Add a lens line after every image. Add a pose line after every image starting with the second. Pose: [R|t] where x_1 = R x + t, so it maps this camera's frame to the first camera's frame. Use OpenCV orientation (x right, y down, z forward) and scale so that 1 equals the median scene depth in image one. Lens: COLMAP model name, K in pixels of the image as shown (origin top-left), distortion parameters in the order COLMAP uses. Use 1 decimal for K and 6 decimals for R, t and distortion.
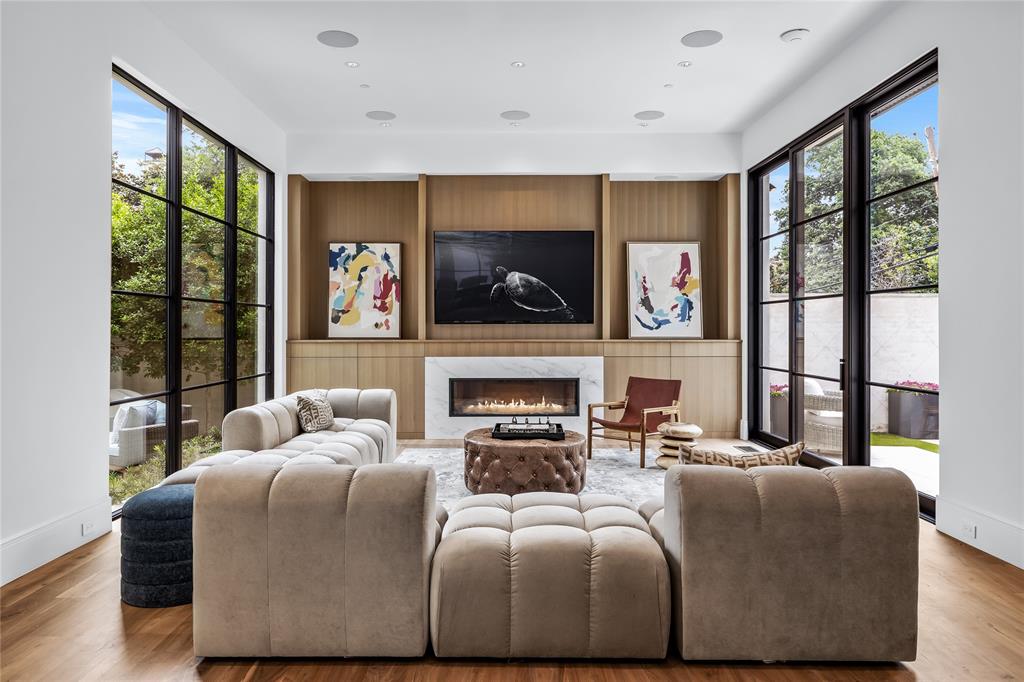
lens RADIAL K [[701.6, 0, 509.1], [0, 701.6, 326.3], [0, 0, 1]] dist [-0.007529, -0.001835]
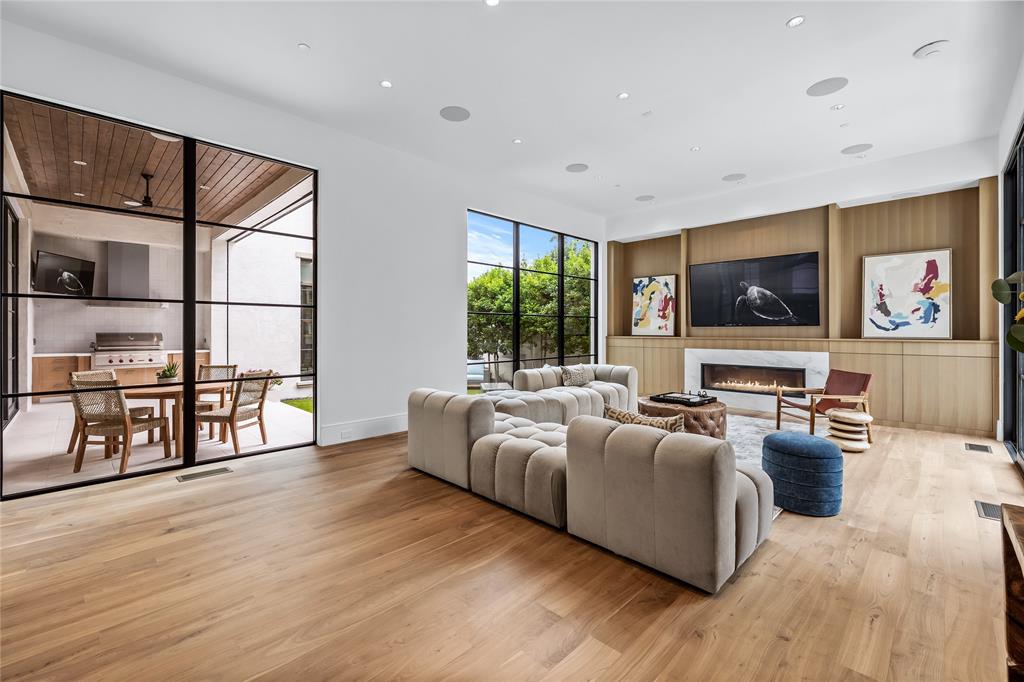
lens RADIAL K [[436.1, 0, 507.9], [0, 436.1, 329.4], [0, 0, 1]] dist [0.000911, -0.000010]
pose [[0.701436, -0.000198, -0.712733, 0.281760], [0.002995, 0.999992, 0.002669, -0.001065], [0.712726, -0.004007, 0.701431, 0.058443]]
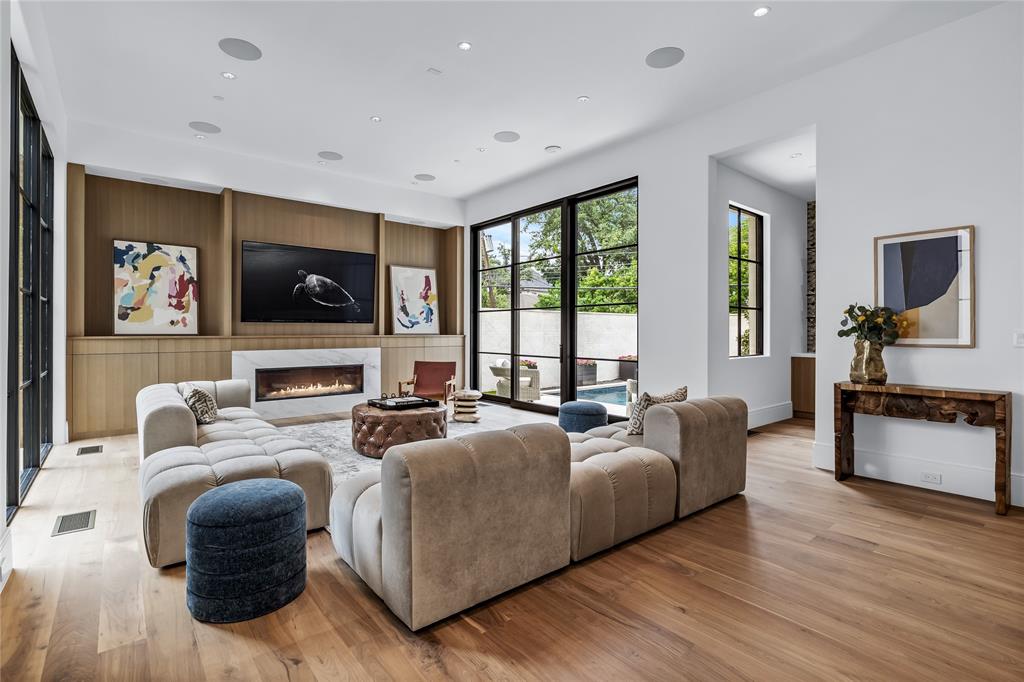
lens RADIAL K [[480.4, 0, 511.9], [0, 480.4, 332.7], [0, 0, 1]] dist [-0.010349, 0.000332]
pose [[0.775637, 0.000213, 0.631179, -0.251731], [-0.004023, 0.999981, 0.004606, 0.008724], [-0.631166, -0.006111, 0.775623, 0.116679]]
